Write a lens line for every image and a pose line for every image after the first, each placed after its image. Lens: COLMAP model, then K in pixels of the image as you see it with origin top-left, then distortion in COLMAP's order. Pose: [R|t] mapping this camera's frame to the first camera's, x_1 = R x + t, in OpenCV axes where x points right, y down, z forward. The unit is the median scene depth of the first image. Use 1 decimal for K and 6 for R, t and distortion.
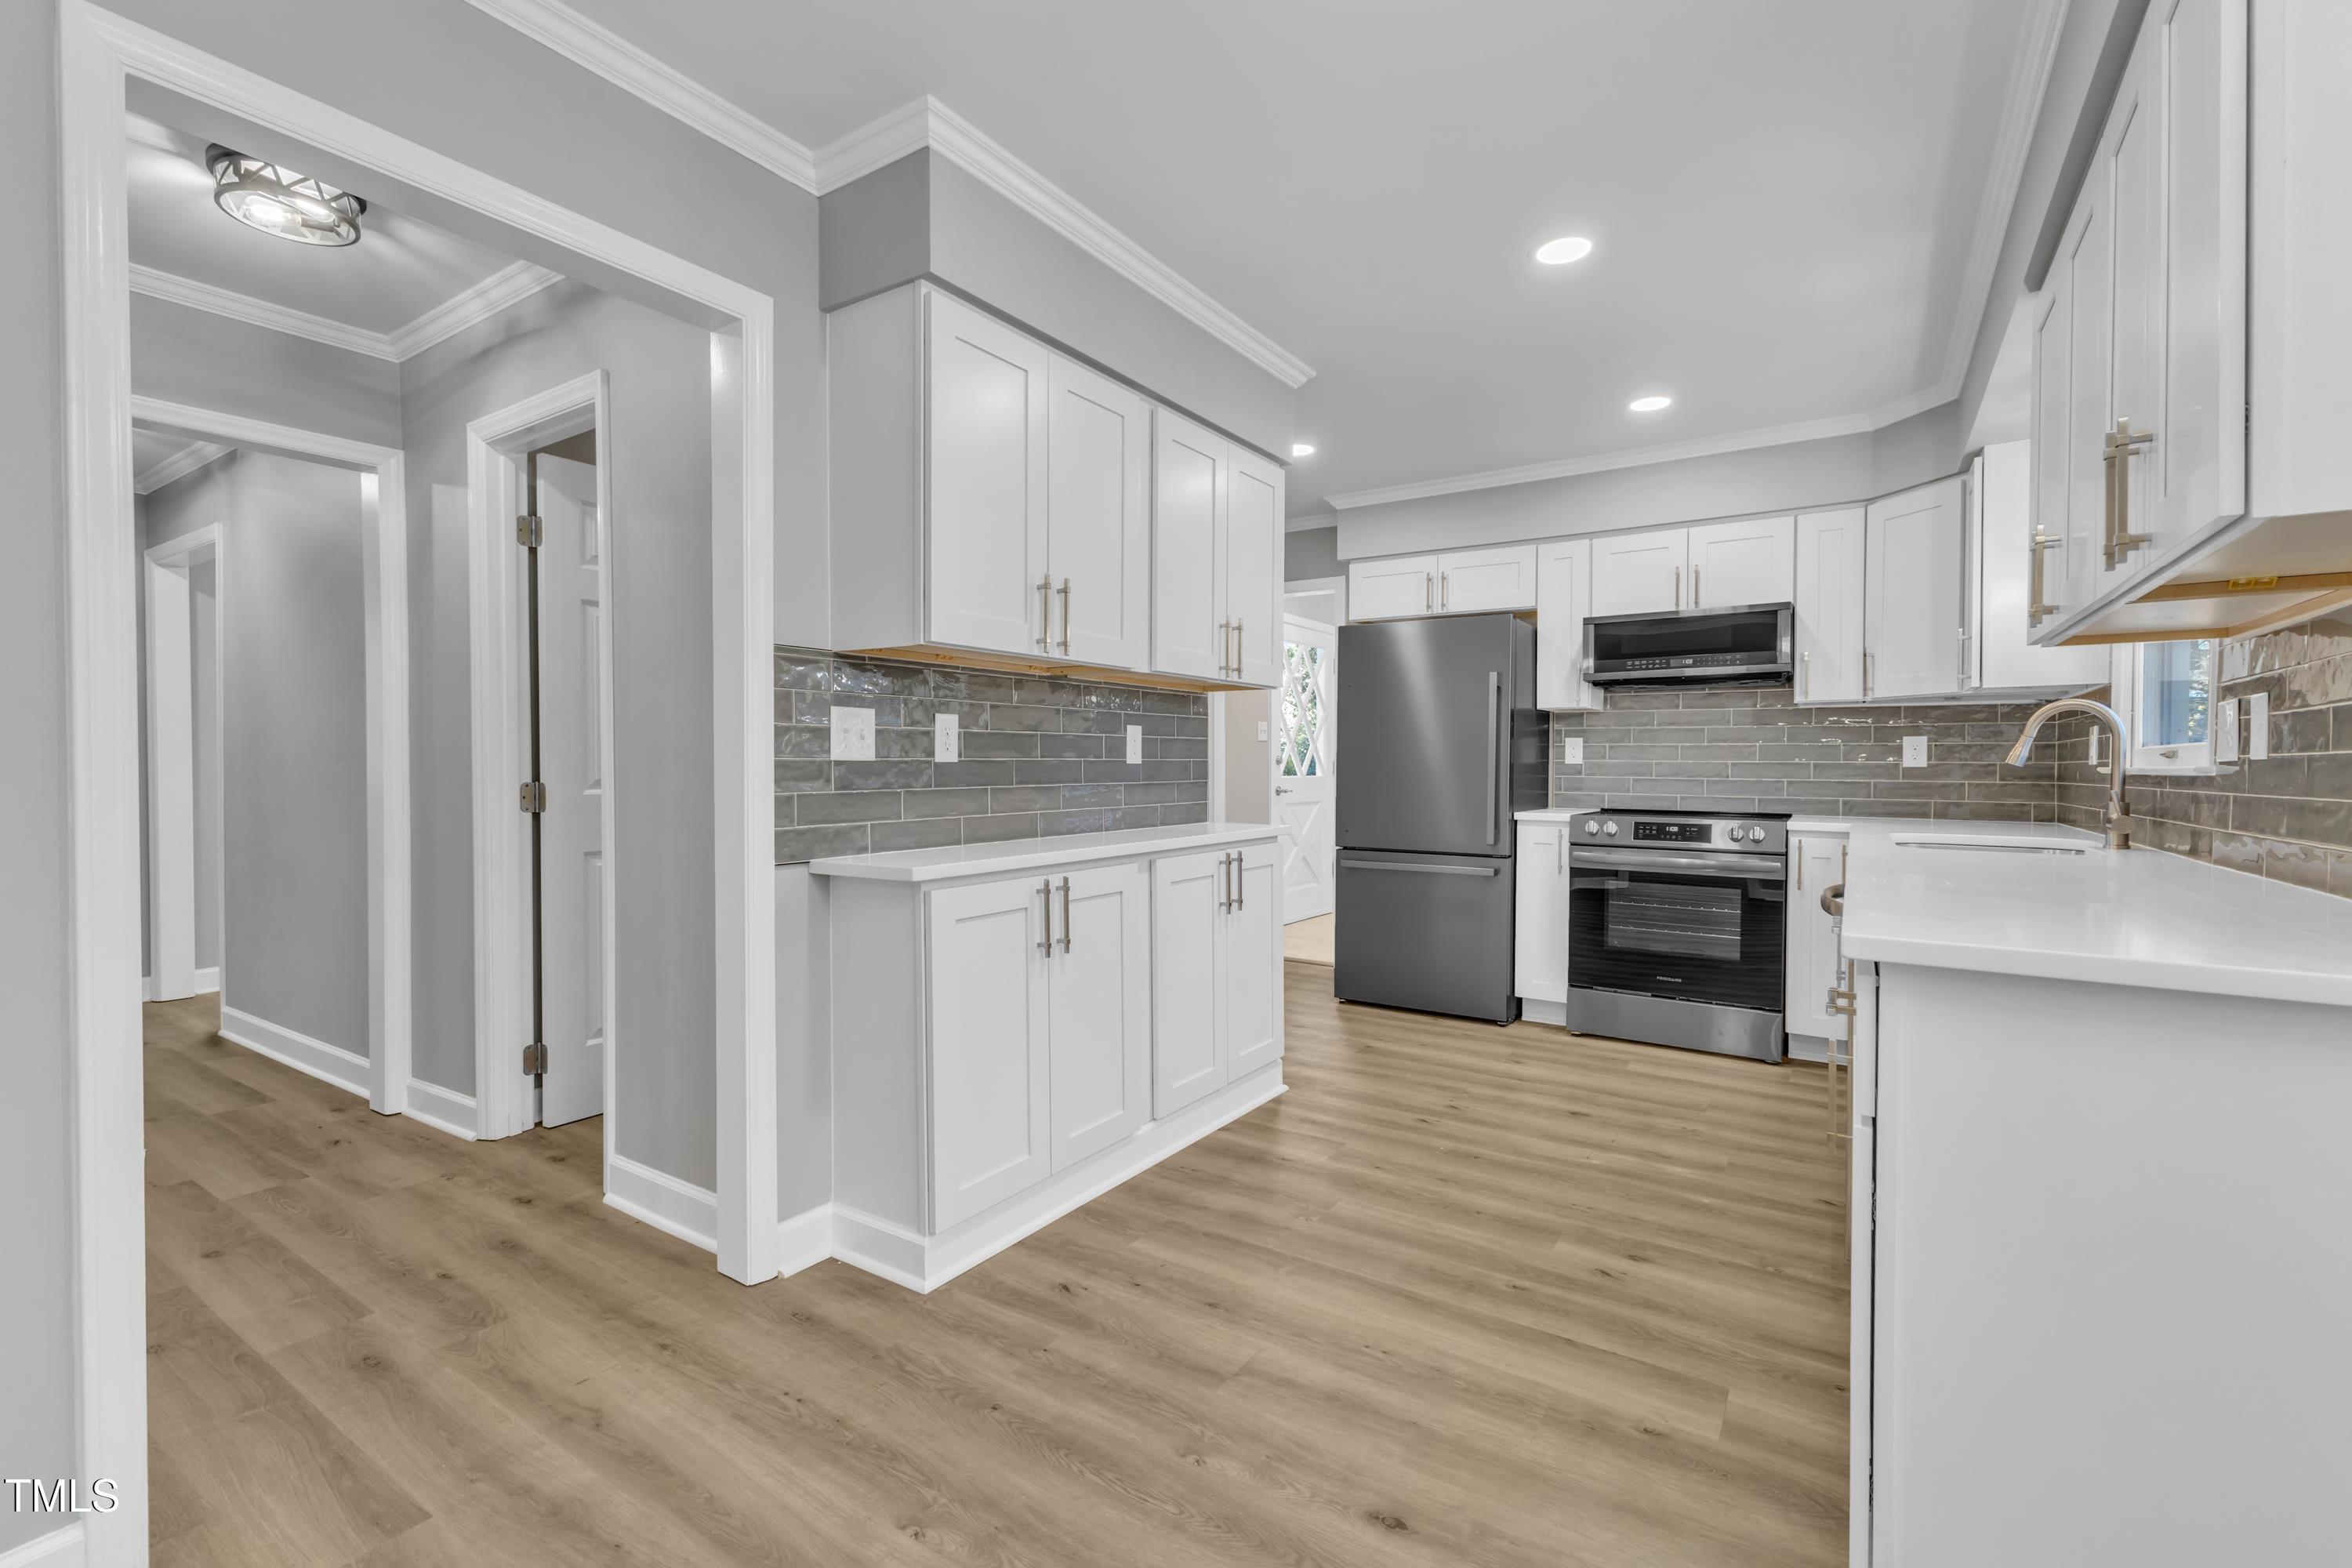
lens RADIAL K [[1028.7, 0, 1174.8], [0, 1028.7, 780.7], [0, 0, 1]] dist [0.011288, -0.000569]
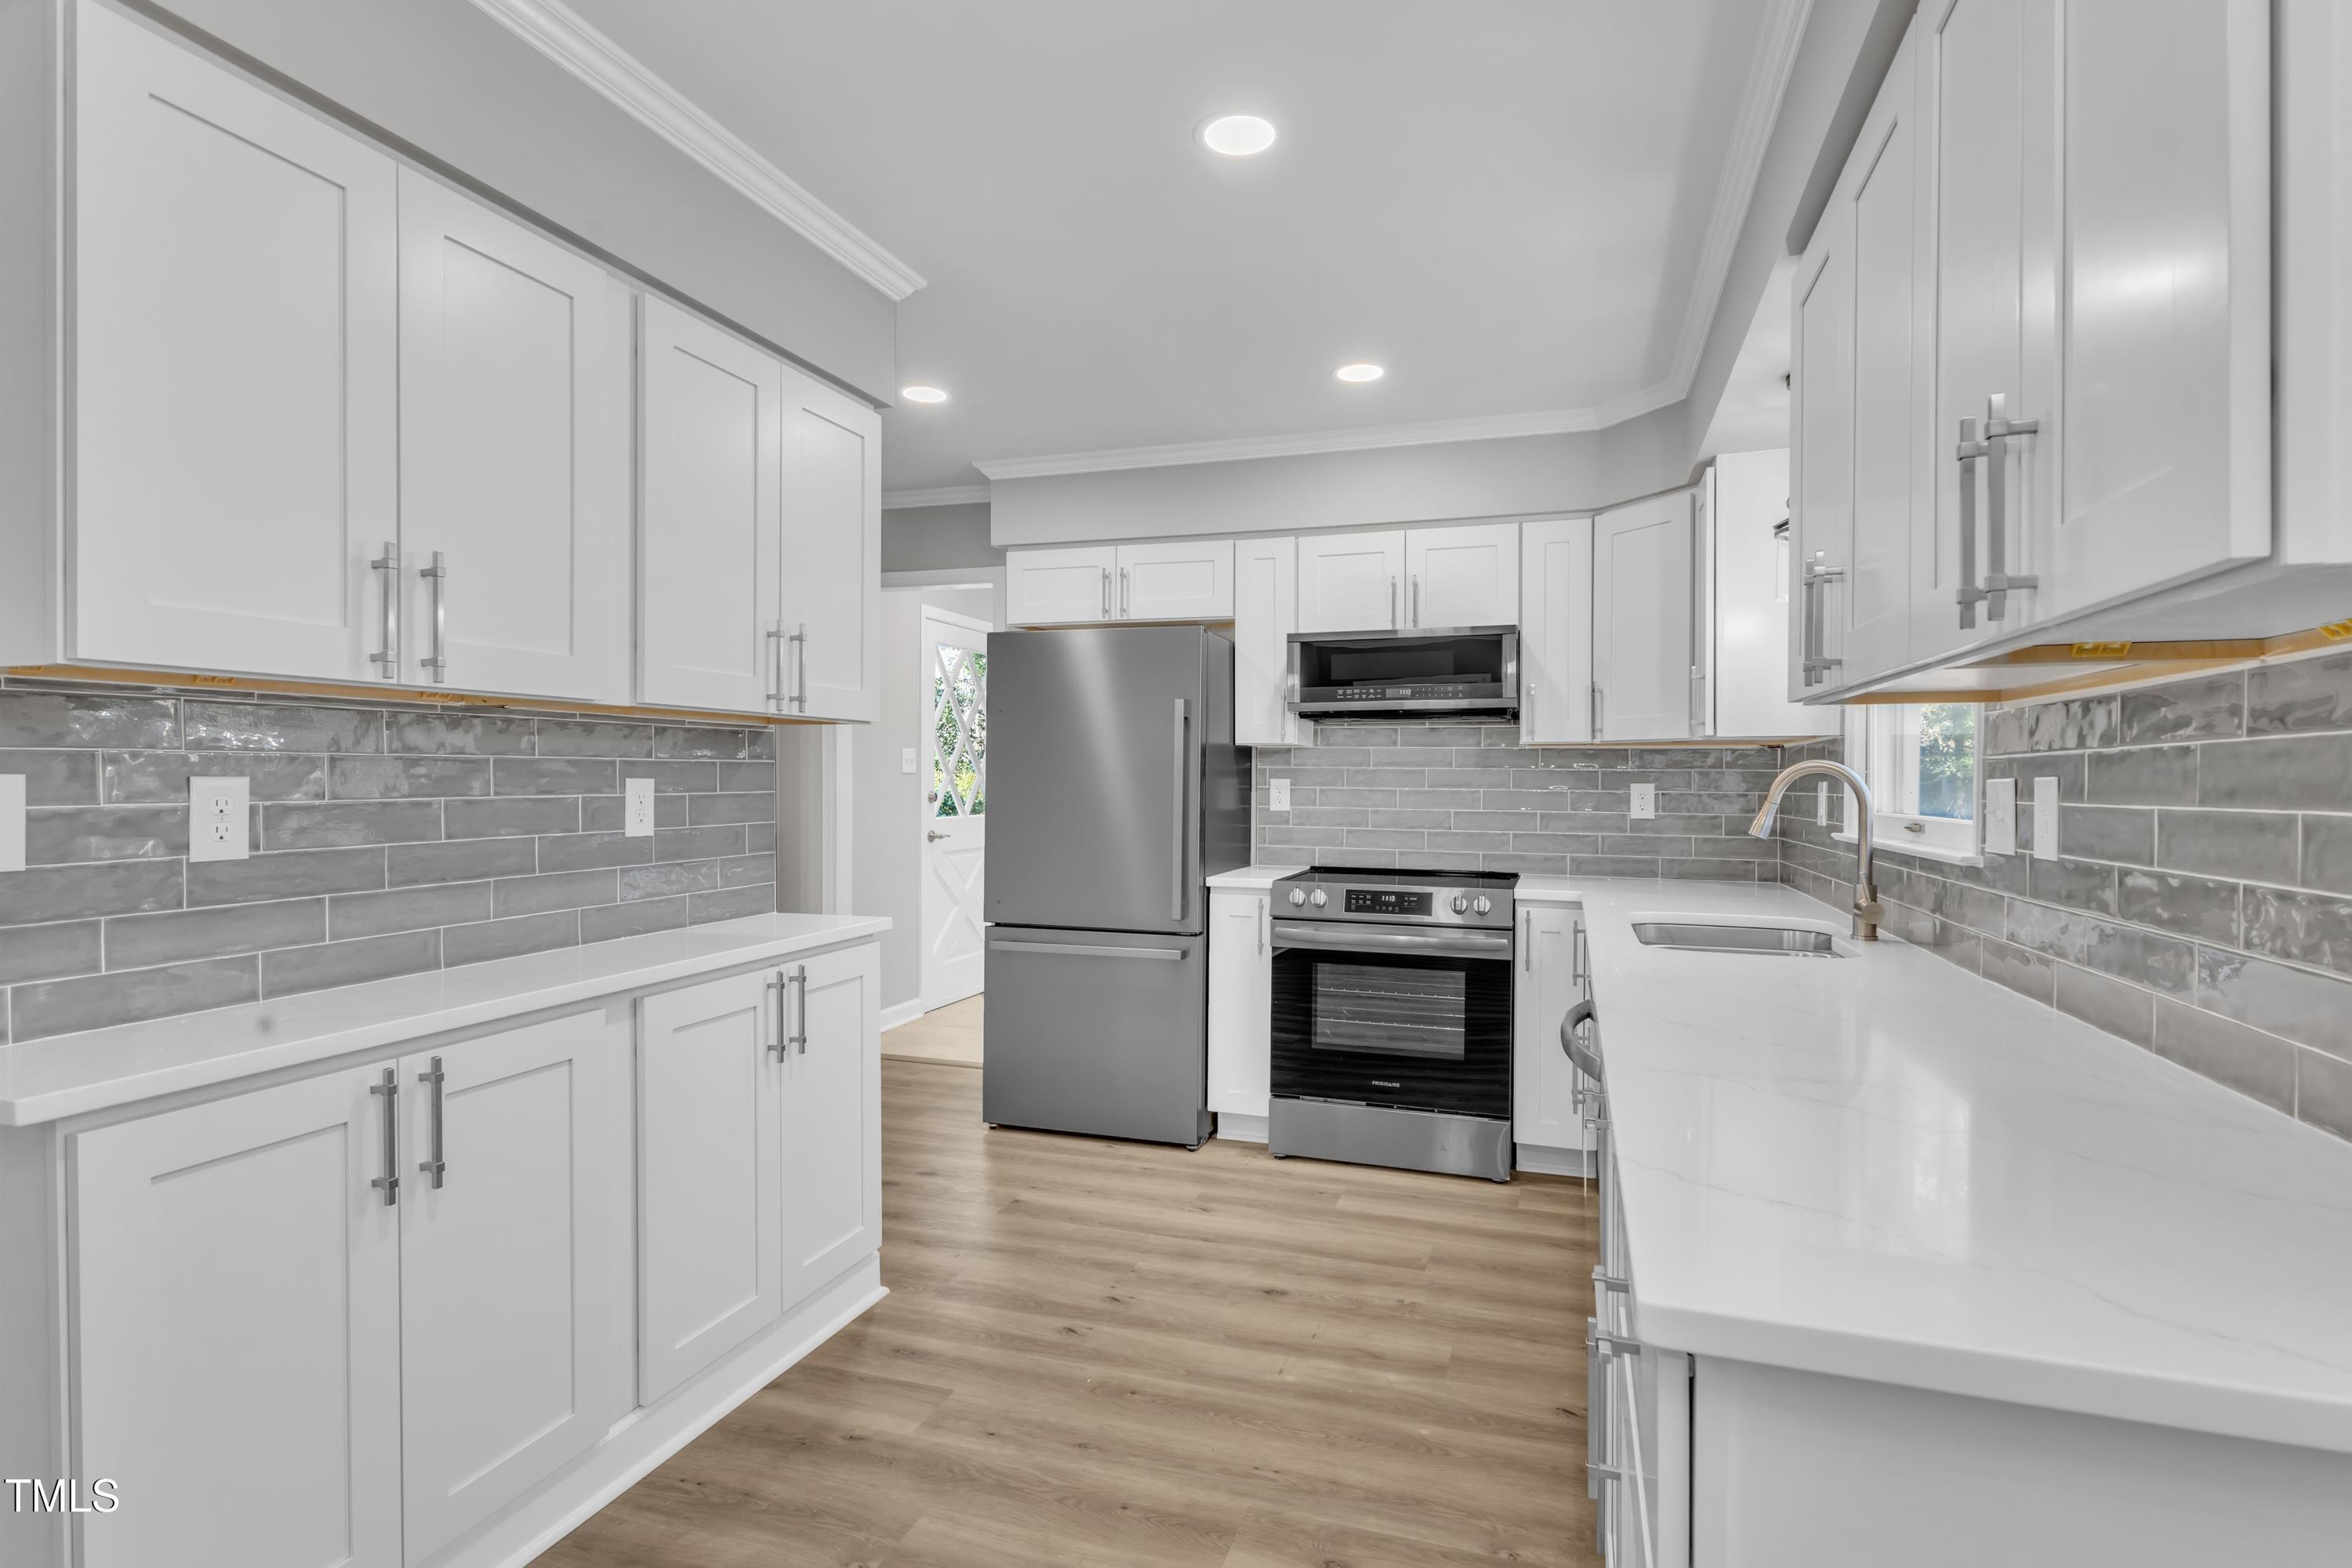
lens RADIAL K [[1180.4, 0, 1182.3], [0, 1180.4, 784.9], [0, 0, 1]] dist [0.014357, -0.003392]
pose [[0.964285, -0.000072, 0.264868, 0.095439], [0.002556, 0.999956, -0.009033, -0.041944], [-0.264856, 0.009388, 0.964242, 0.174544]]
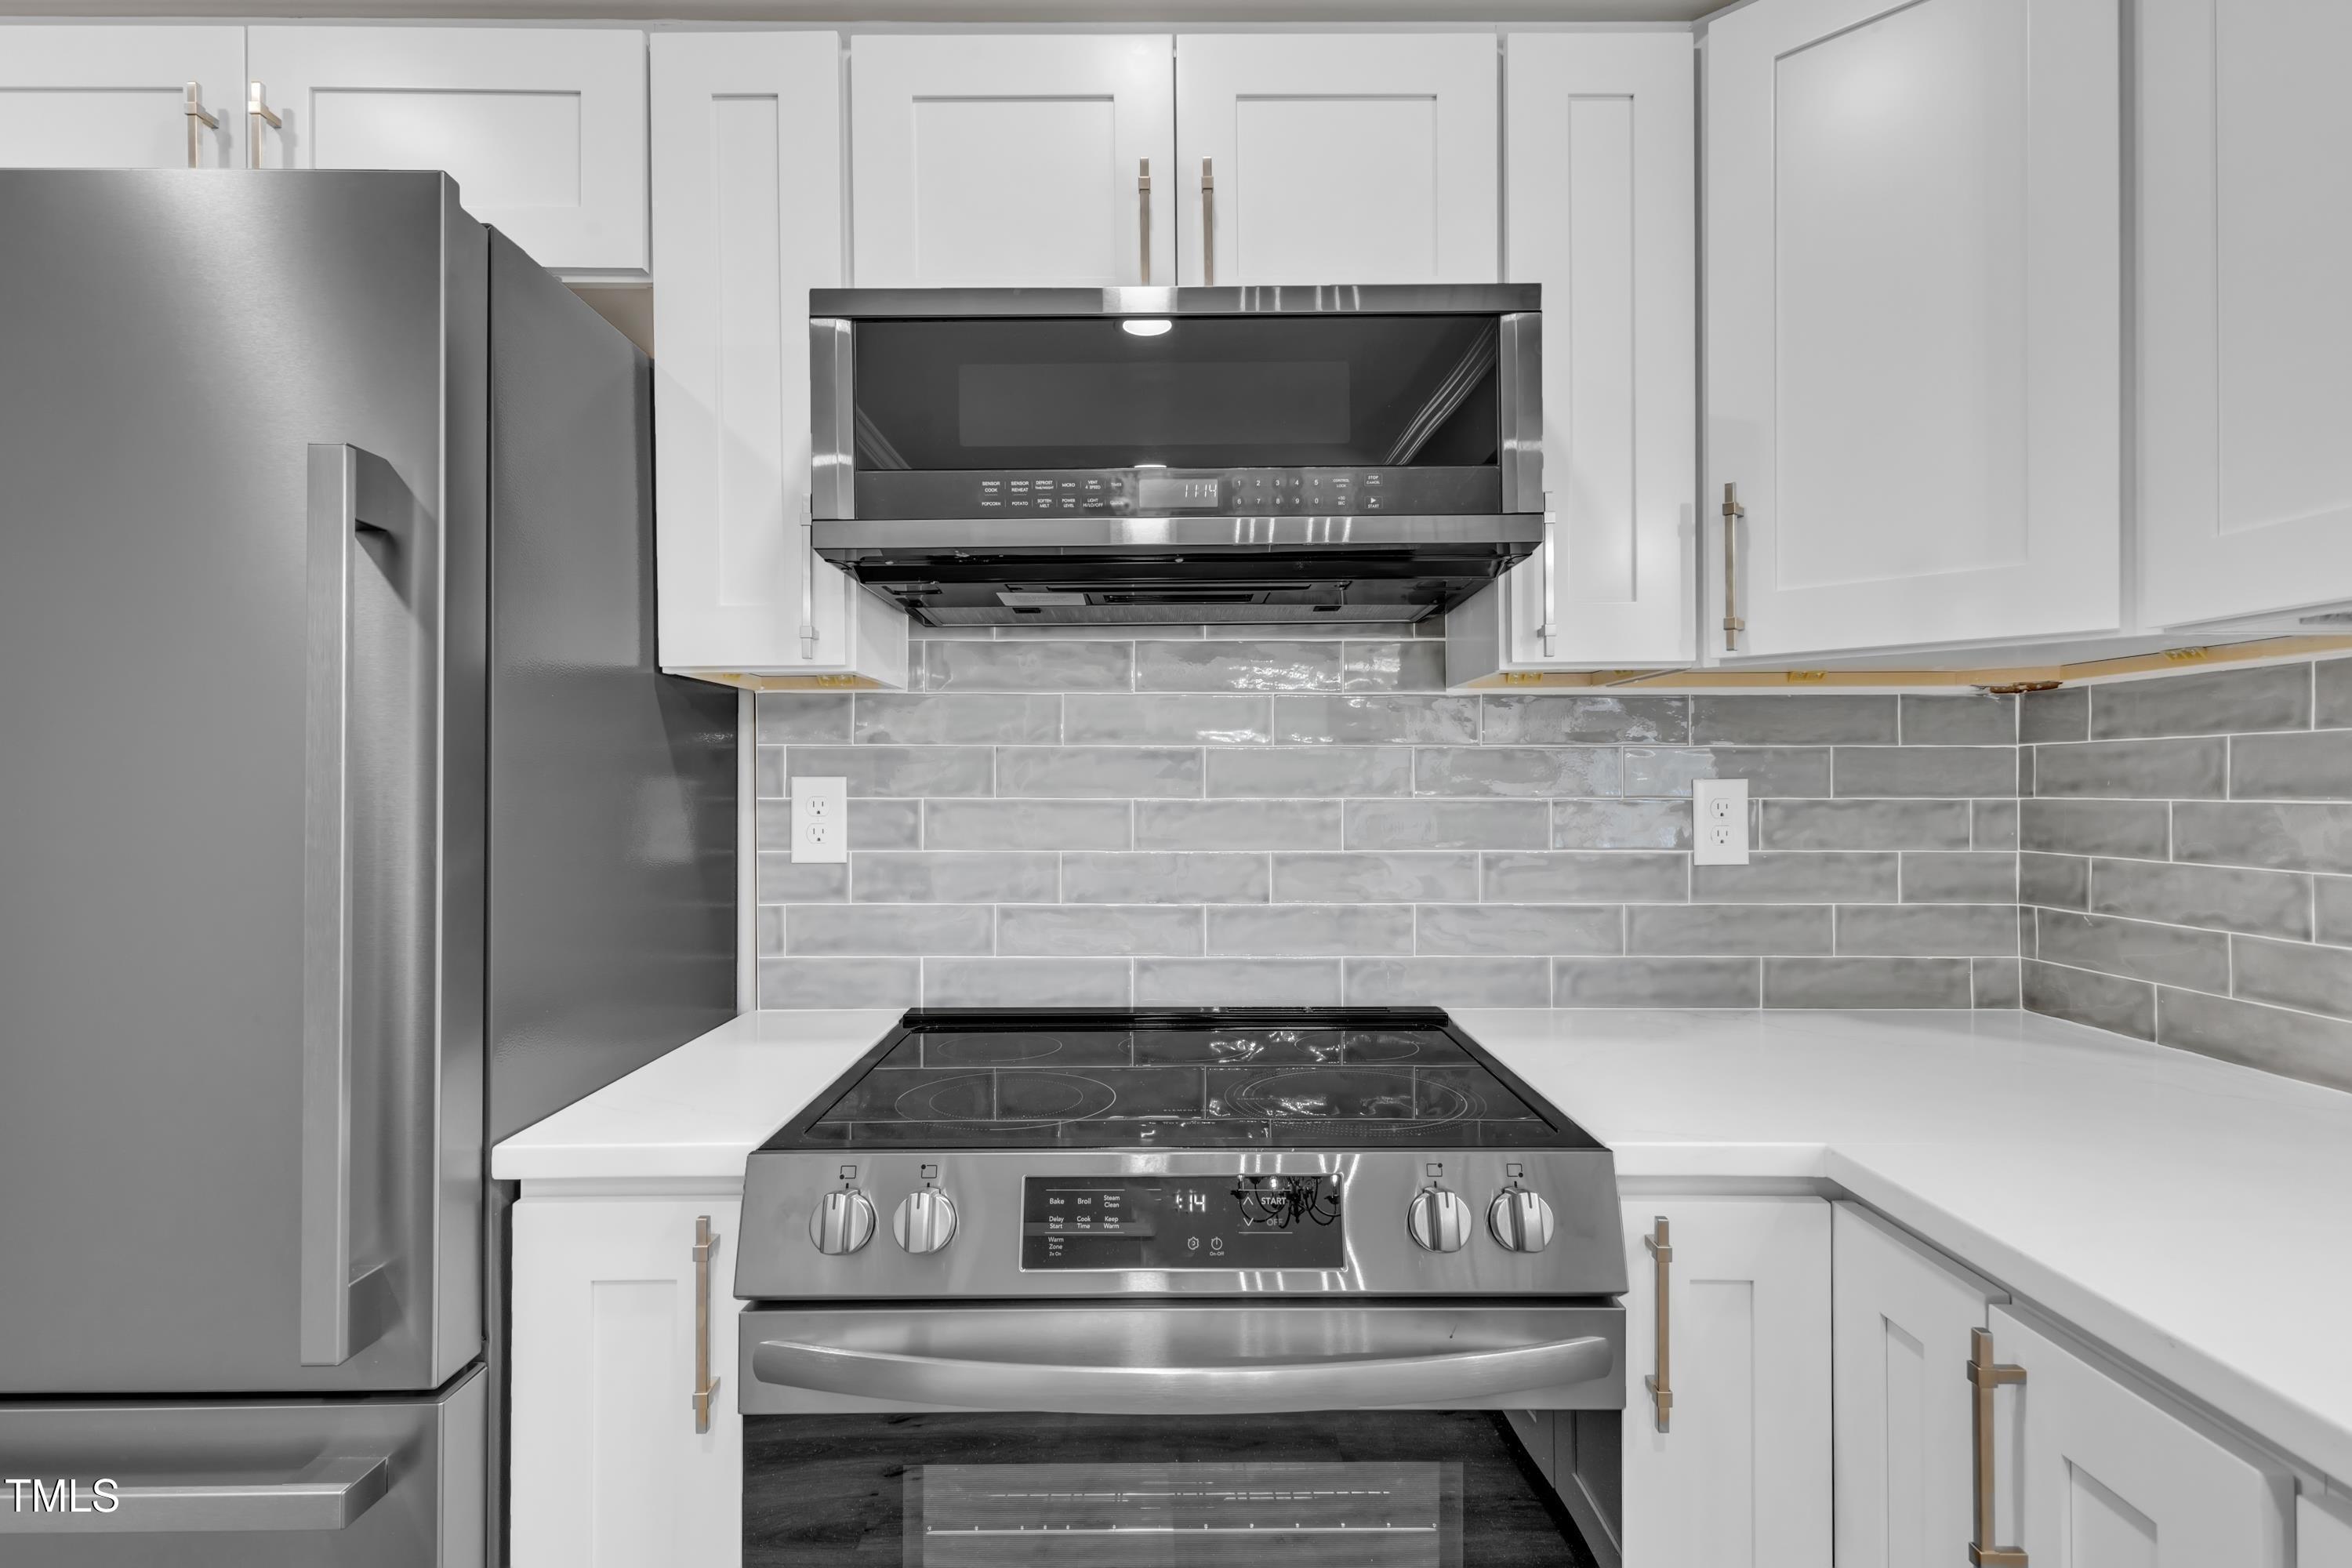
lens RADIAL K [[1180.4, 0, 1176.1], [0, 1180.4, 782.3], [0, 0, 1]] dist [0.014357, -0.003392]
pose [[0.831636, -0.009235, 0.555245, 0.410541], [0.016720, 0.999825, -0.008414, -0.051375], [-0.555070, 0.016281, 0.831645, 0.950005]]
